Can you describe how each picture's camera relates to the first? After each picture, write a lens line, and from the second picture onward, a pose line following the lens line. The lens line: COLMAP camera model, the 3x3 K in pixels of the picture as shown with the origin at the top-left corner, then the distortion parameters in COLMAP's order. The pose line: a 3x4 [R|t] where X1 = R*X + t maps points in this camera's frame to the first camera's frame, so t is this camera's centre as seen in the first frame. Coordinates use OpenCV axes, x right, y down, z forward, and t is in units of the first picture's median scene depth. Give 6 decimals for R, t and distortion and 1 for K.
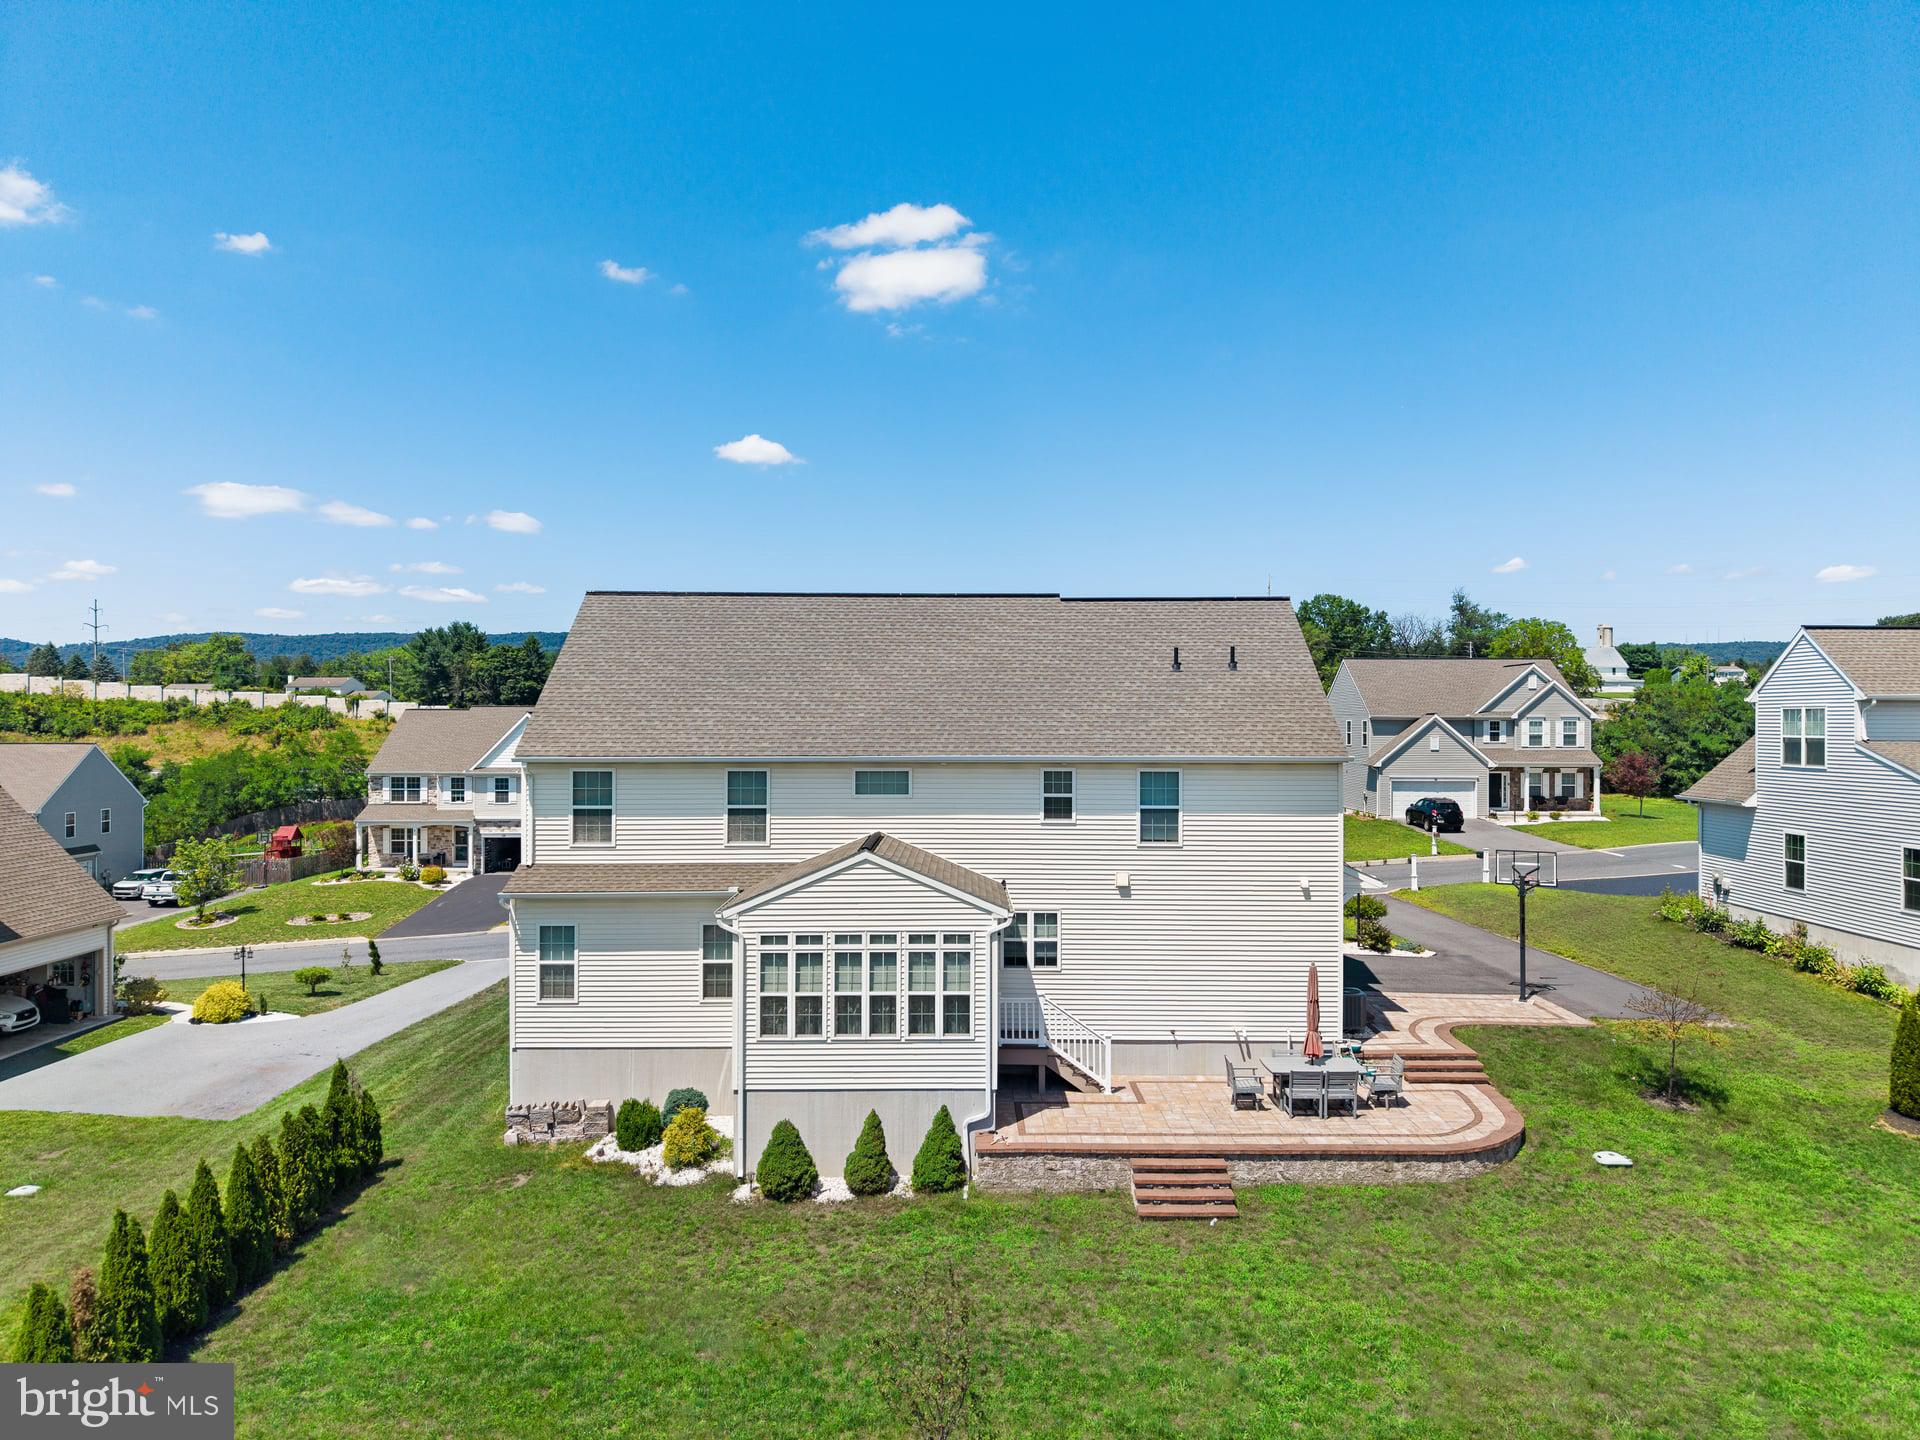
lens RADIAL K [[1342.6, 0, 963.2], [0, 1342.6, 678.5], [0, 0, 1]] dist [0.024826, -0.039644]
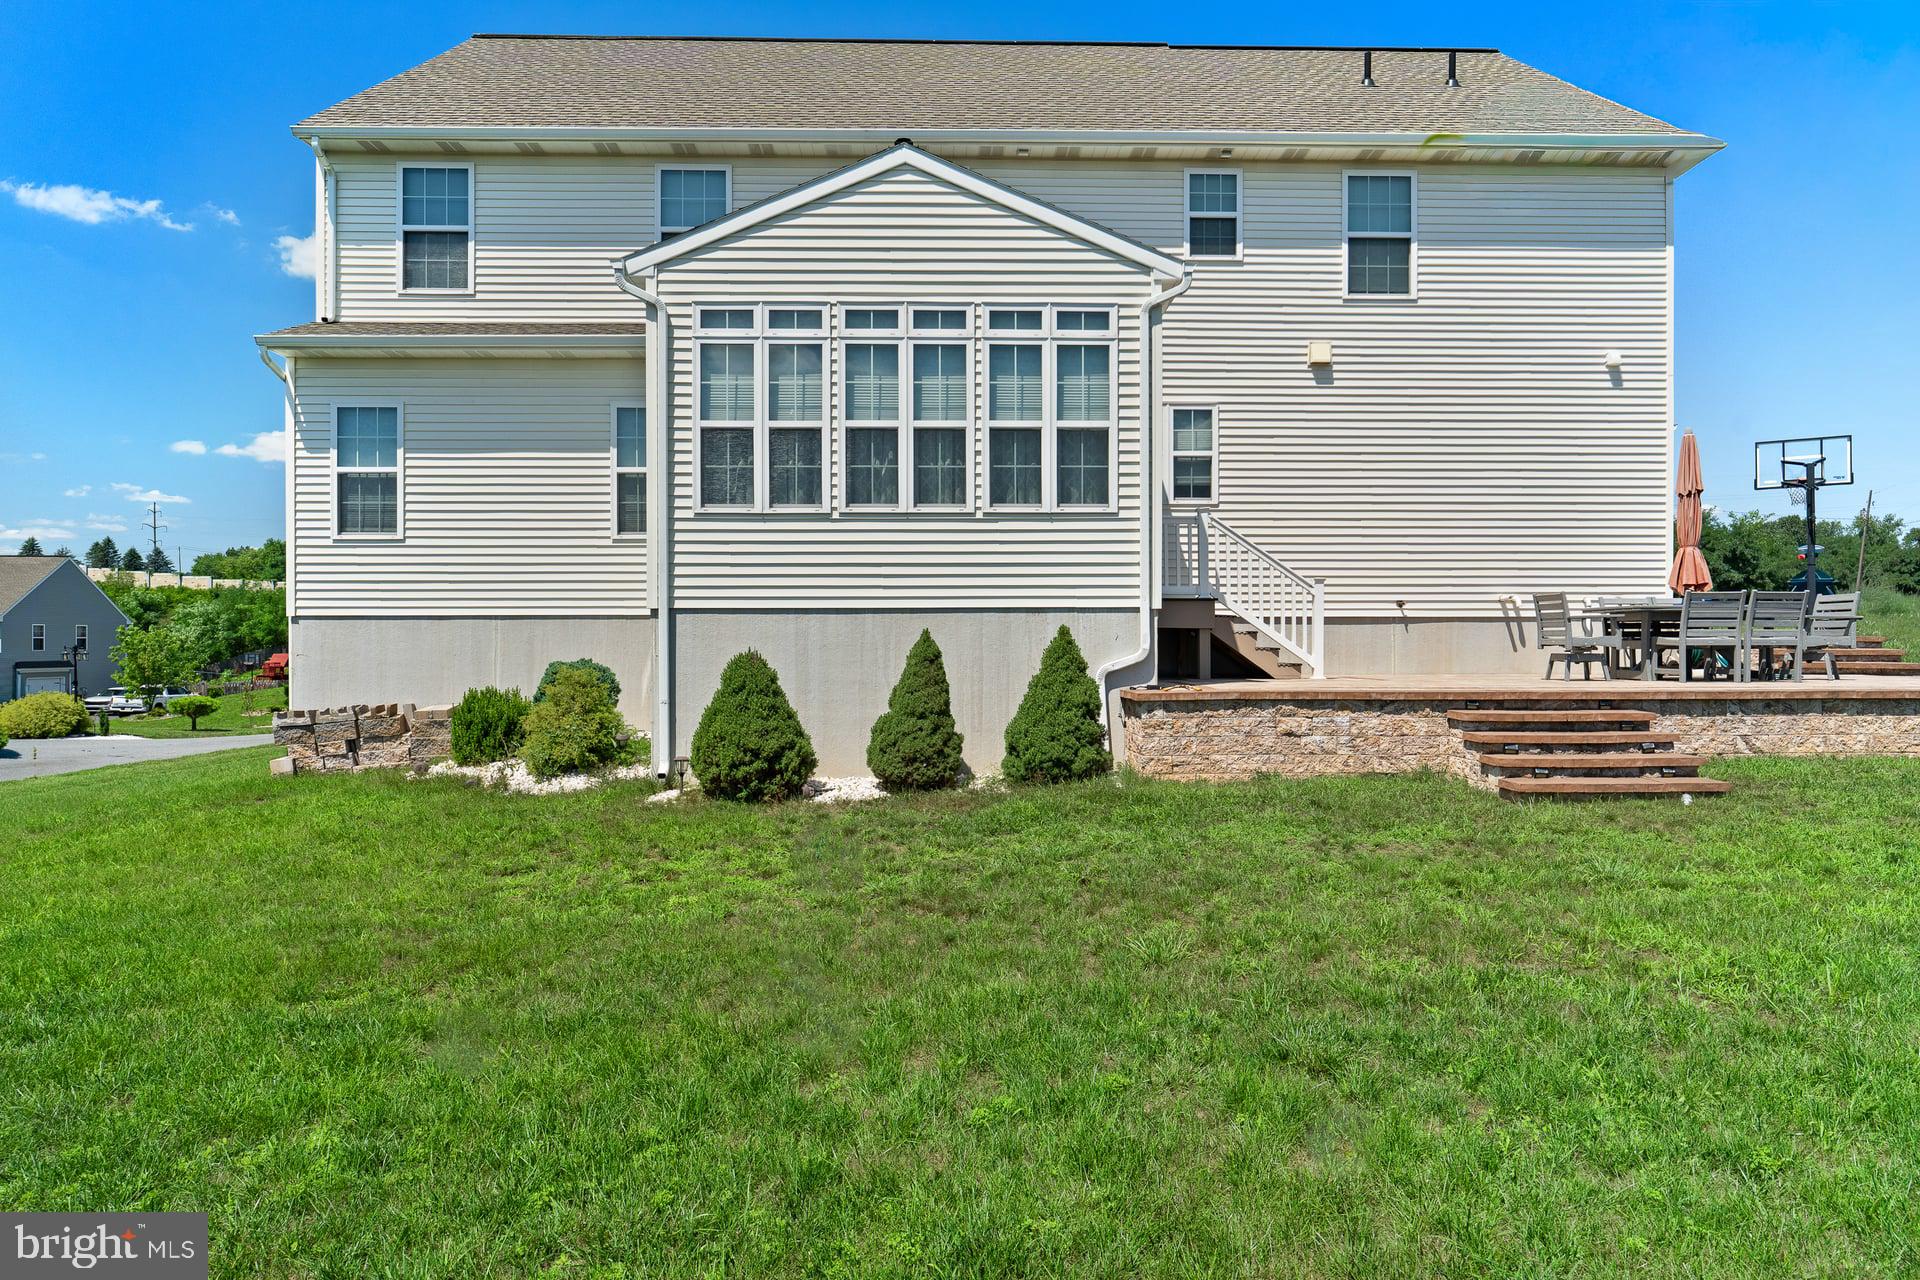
lens RADIAL K [[1136.8, 0, 968.4], [0, 1136.8, 632.8], [0, 0, 1]] dist [-0.014926, 0.010279]
pose [[0.999676, -0.001307, 0.025436, -0.060162], [0.000961, 0.999907, 0.013616, 0.308143], [-0.025451, -0.013587, 0.999584, 0.563610]]
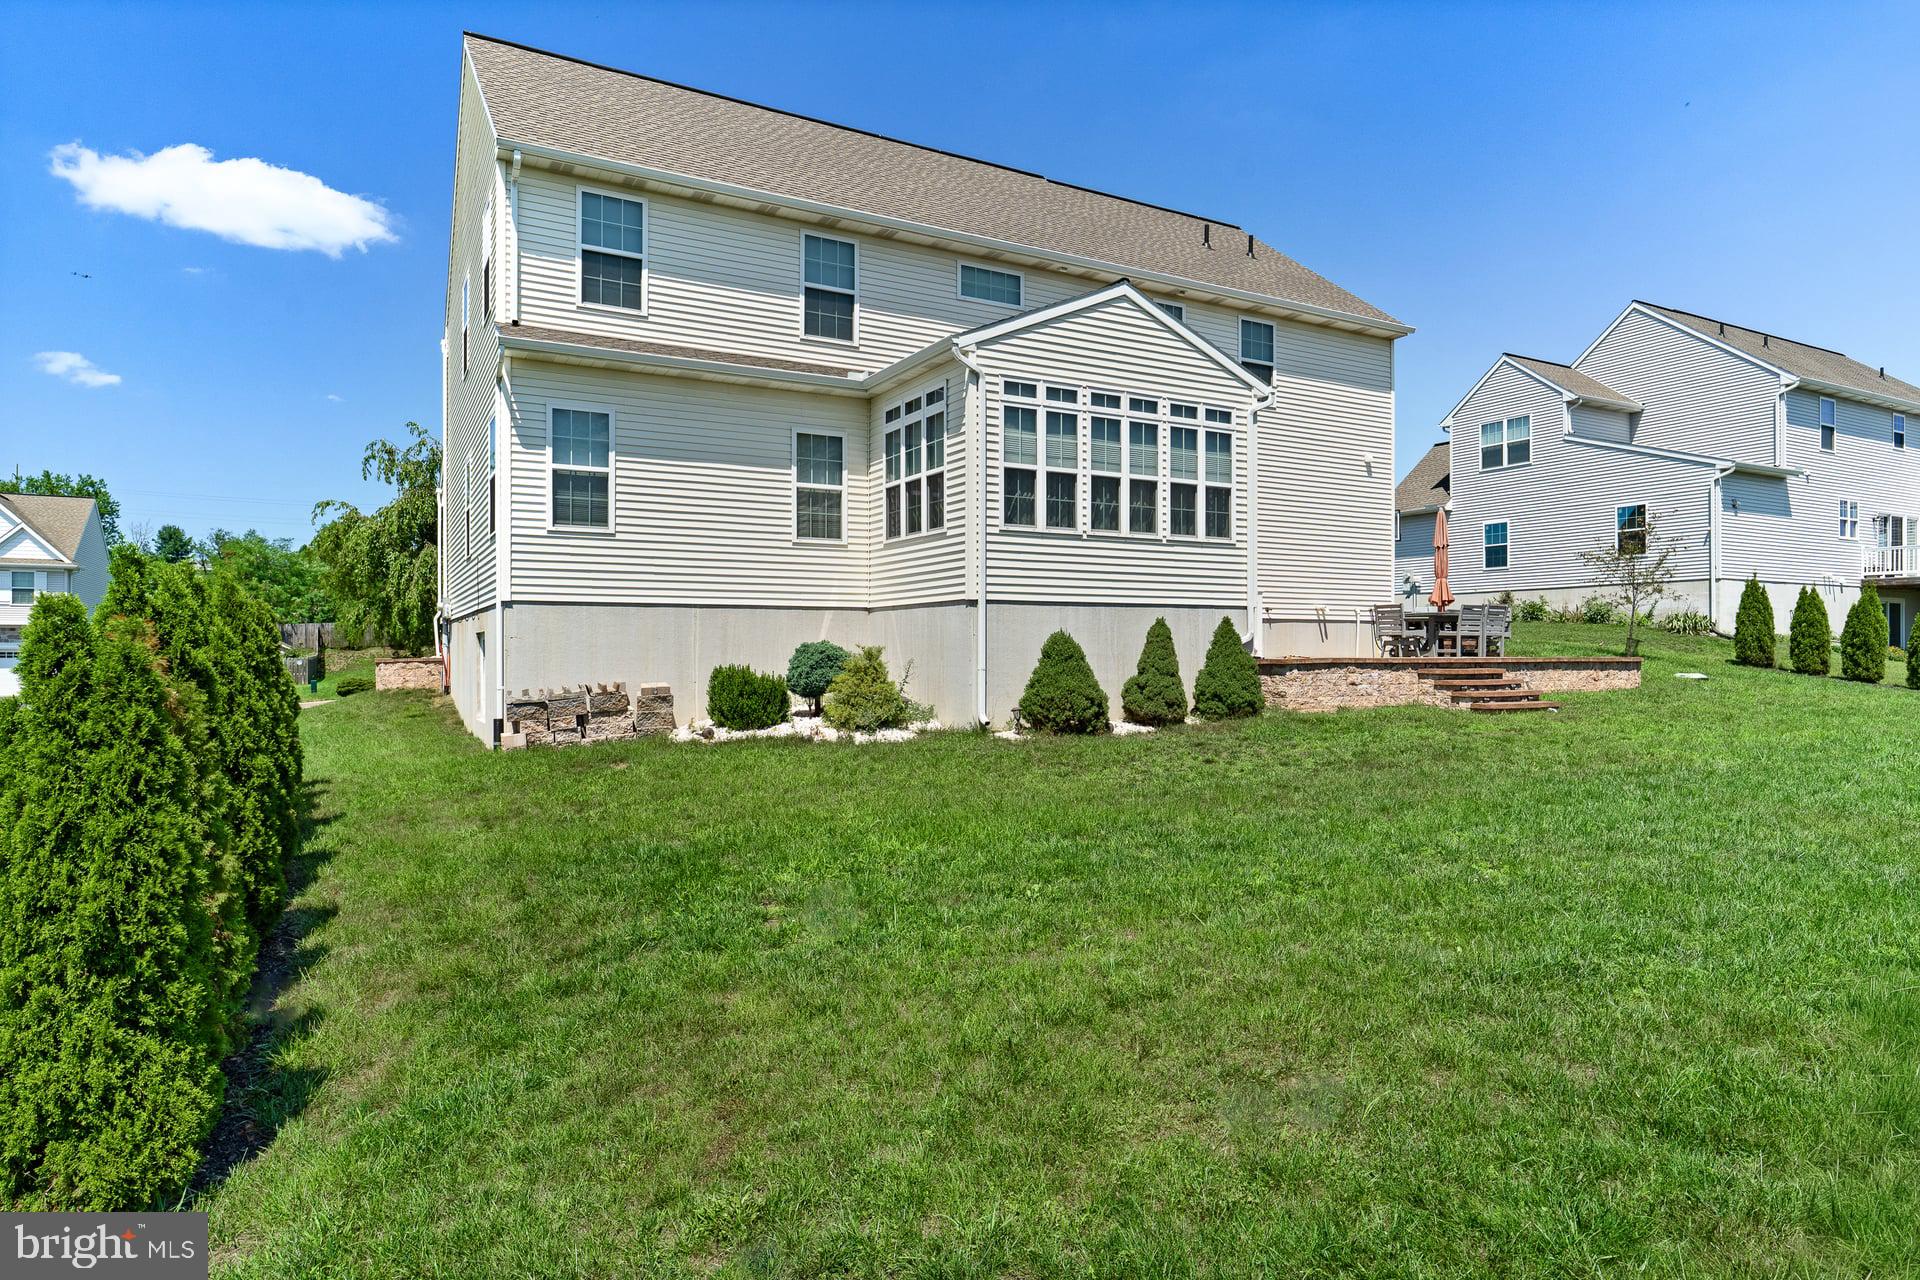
lens RADIAL K [[1093.2, 0, 972.8], [0, 1093.2, 640.8], [0, 0, 1]] dist [-0.003200, -0.000189]
pose [[0.870435, 0.003911, 0.492267, -0.442490], [-0.008656, 0.999935, 0.007362, 0.321562], [-0.492207, -0.010670, 0.870413, 0.514693]]
